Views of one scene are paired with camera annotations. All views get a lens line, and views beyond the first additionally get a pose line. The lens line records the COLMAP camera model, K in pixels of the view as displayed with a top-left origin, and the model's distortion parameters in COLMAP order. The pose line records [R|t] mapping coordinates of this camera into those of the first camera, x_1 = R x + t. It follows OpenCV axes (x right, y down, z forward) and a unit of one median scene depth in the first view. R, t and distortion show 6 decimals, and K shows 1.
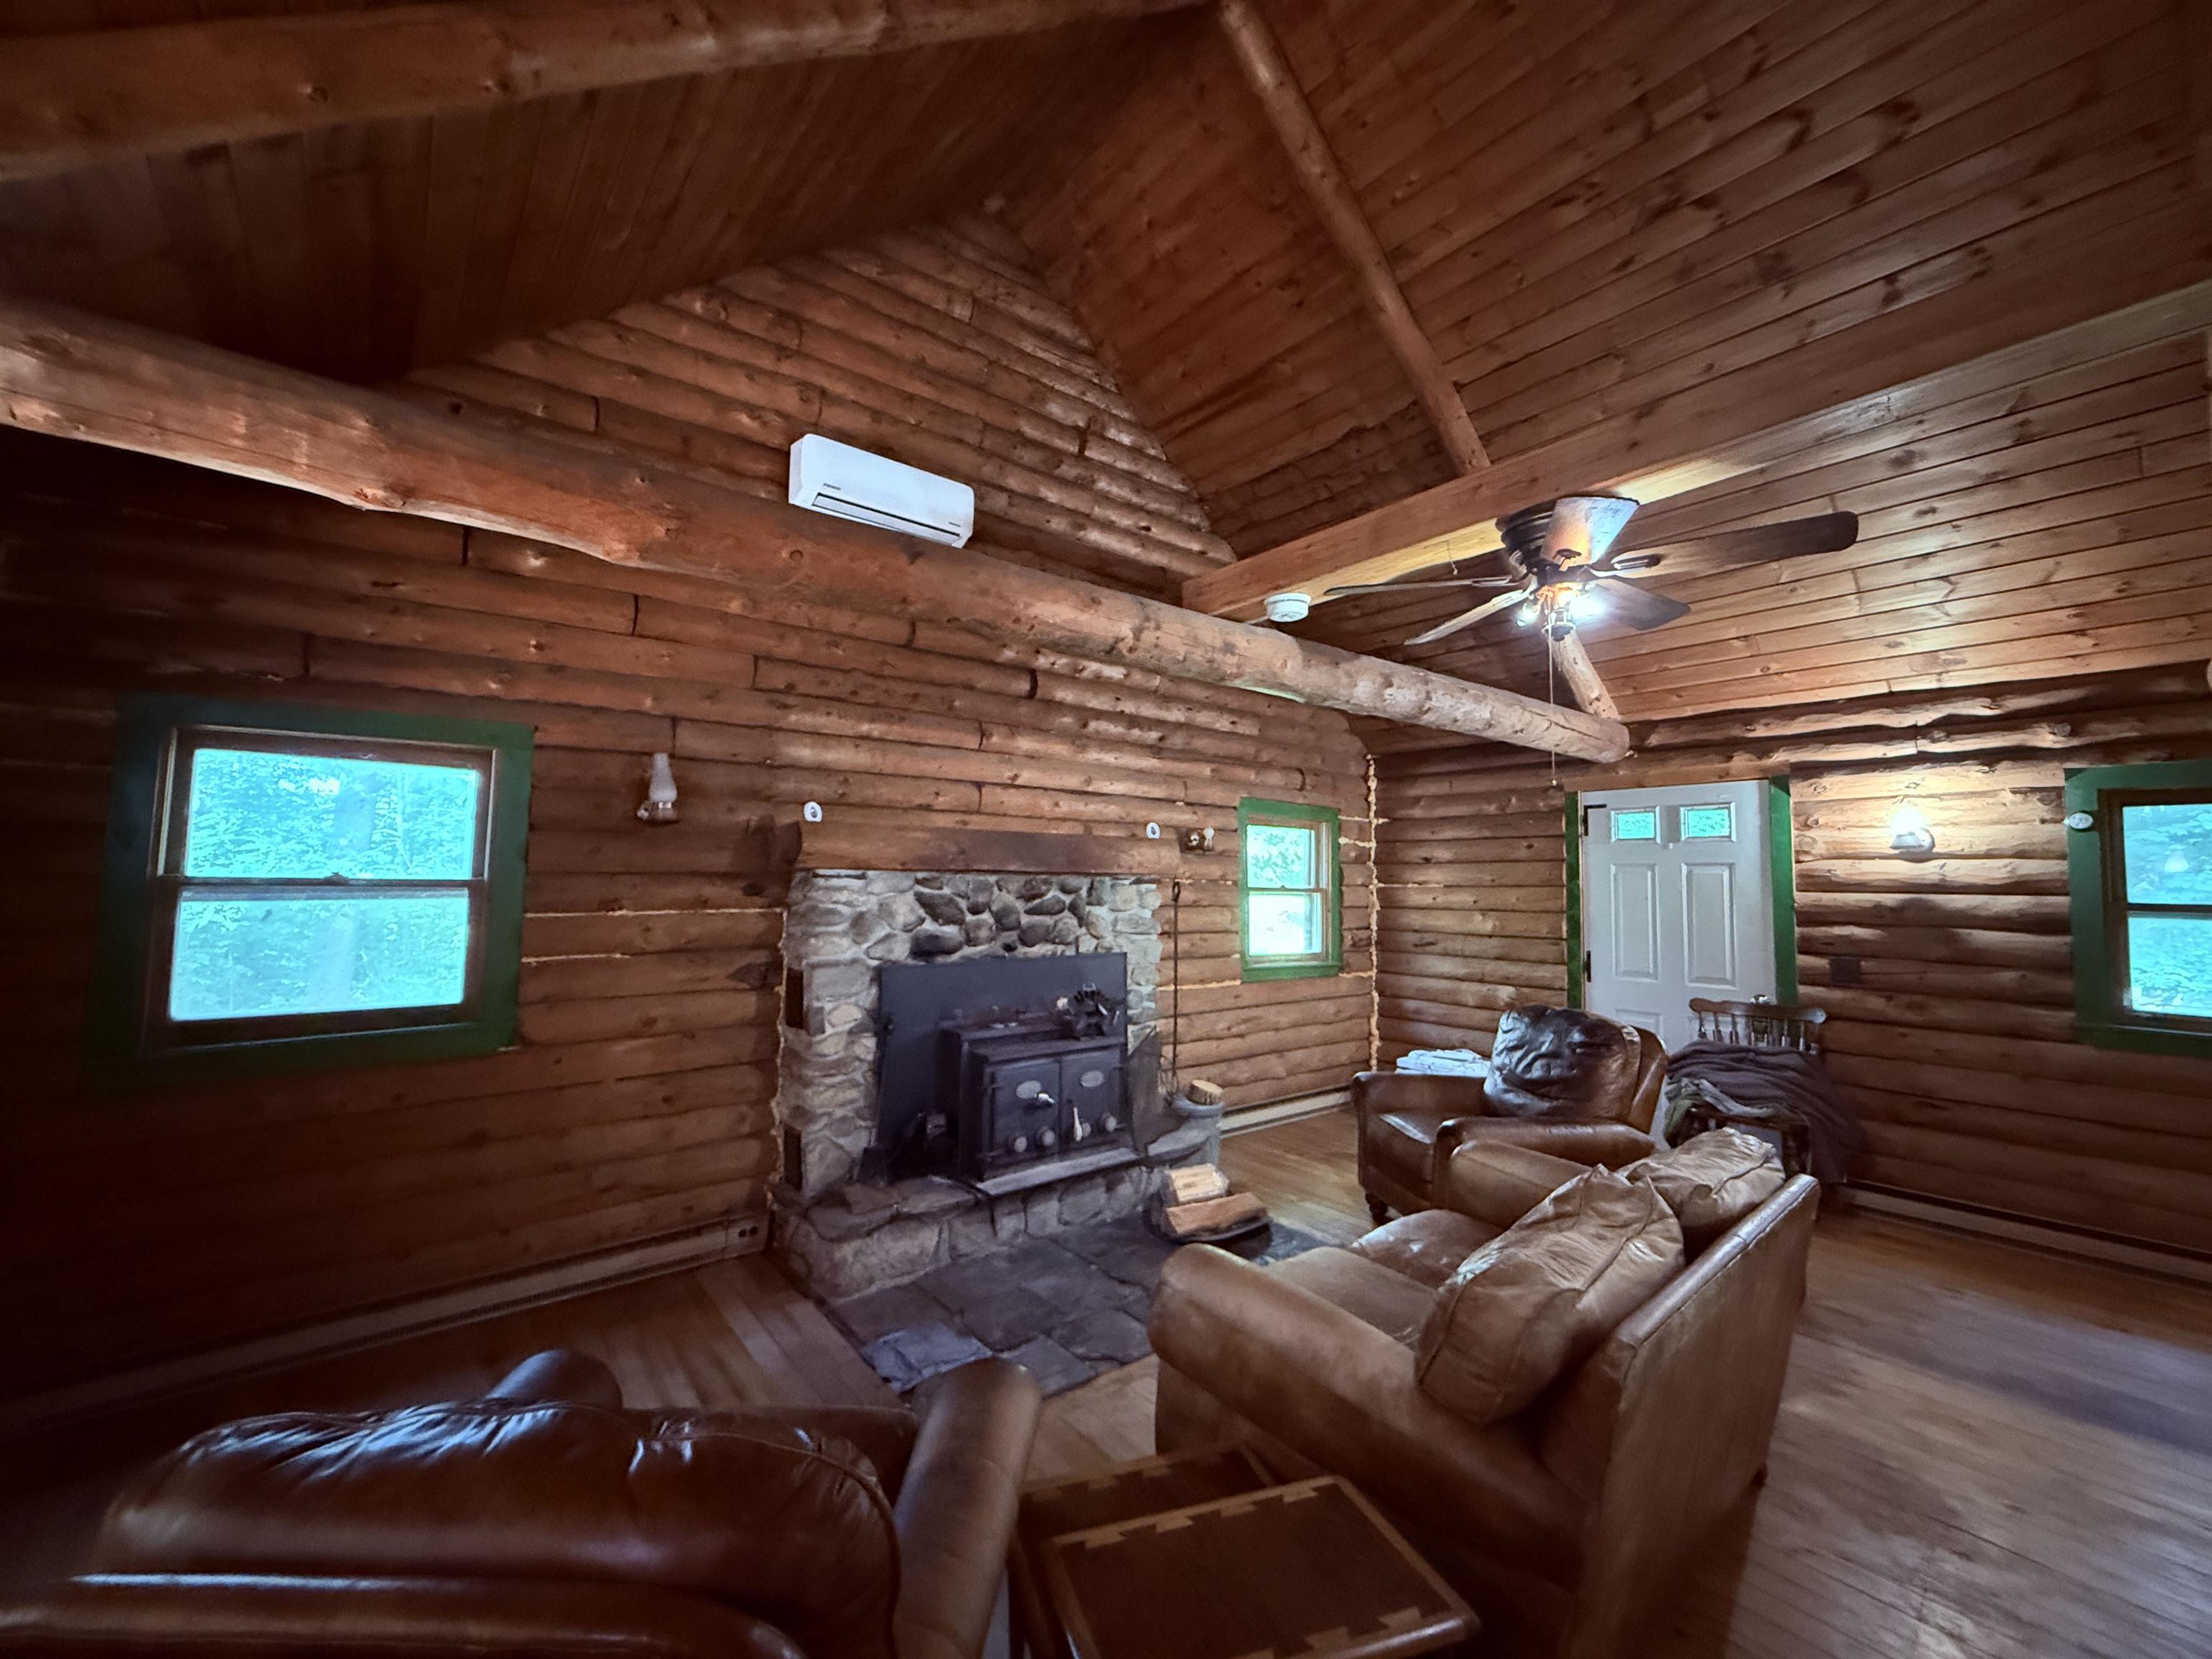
lens RADIAL K [[894.7, 0, 1106.0], [0, 894.7, 829.5], [0, 0, 1]] dist [0.008007, -0.000003]
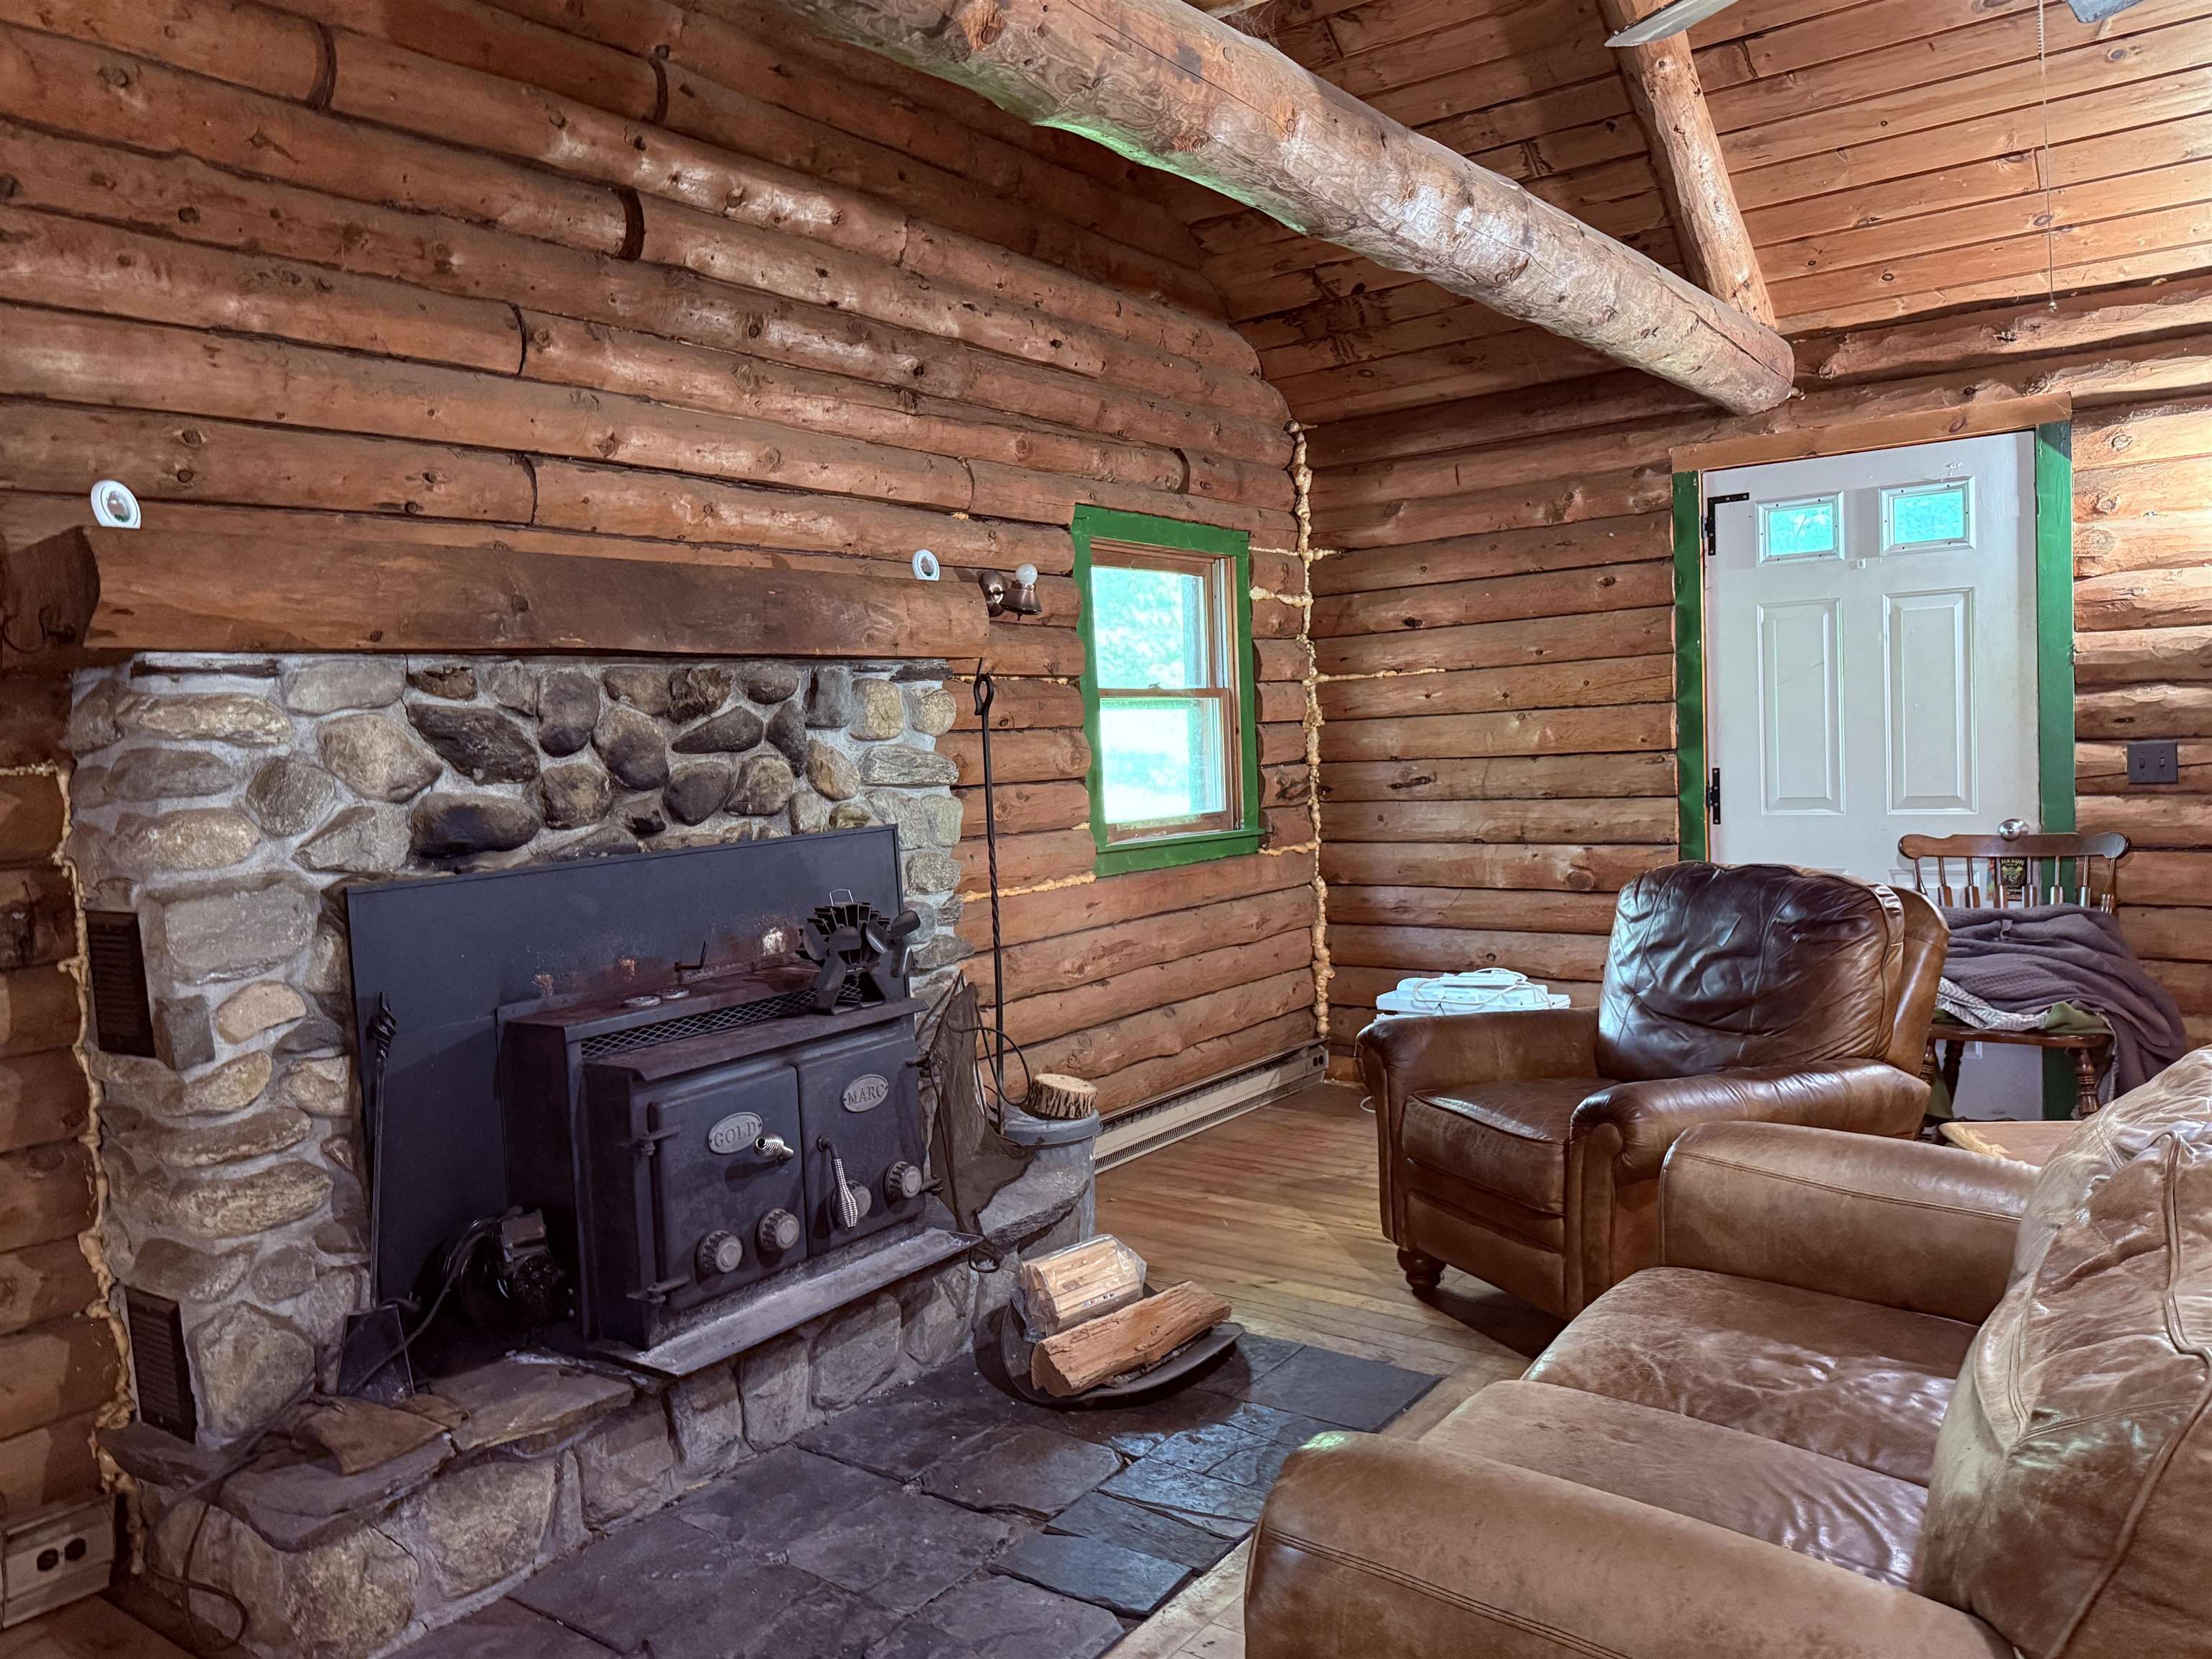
lens RADIAL K [[1608.0, 0, 1106.0], [0, 1608.0, 829.5], [0, 0, 1]] dist [0.110413, -0.167886]
pose [[0.965513, -0.072054, 0.250185, -0.085984], [0.042566, 0.991697, 0.121344, 0.043799], [-0.256851, -0.106510, 0.960564, 0.167202]]
